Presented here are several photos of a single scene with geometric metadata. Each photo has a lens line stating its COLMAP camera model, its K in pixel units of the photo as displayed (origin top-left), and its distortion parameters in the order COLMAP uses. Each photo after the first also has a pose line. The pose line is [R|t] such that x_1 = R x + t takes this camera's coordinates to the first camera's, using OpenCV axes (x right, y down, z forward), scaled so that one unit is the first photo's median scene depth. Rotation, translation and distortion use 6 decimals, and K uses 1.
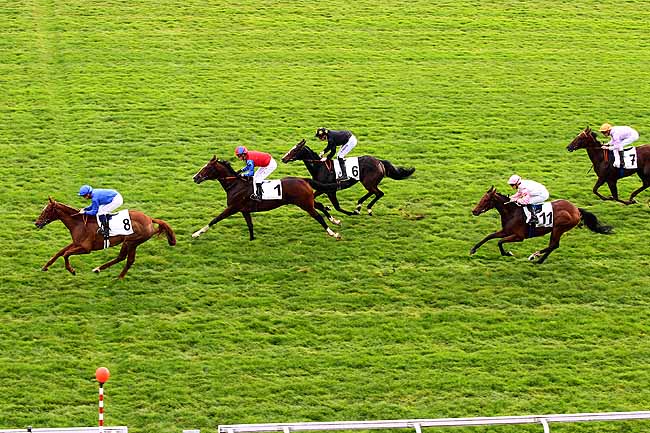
lens RADIAL K [[1723.4, 0, 326.2], [0, 1723.4, 215.4], [0, 0, 1]] dist [-0.221024, 0.000000]
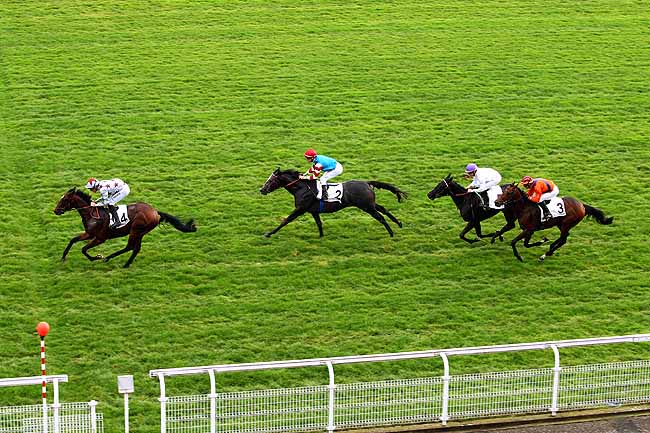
lens RADIAL K [[1723.4, 0, 324.0], [0, 1723.4, 217.7], [0, 0, 1]] dist [-0.221024, 0.000000]
pose [[0.997240, -0.036787, 0.064498, -0.018978], [0.034780, 0.998884, 0.031958, -0.006691], [-0.065601, -0.029626, 0.997406, -0.104910]]
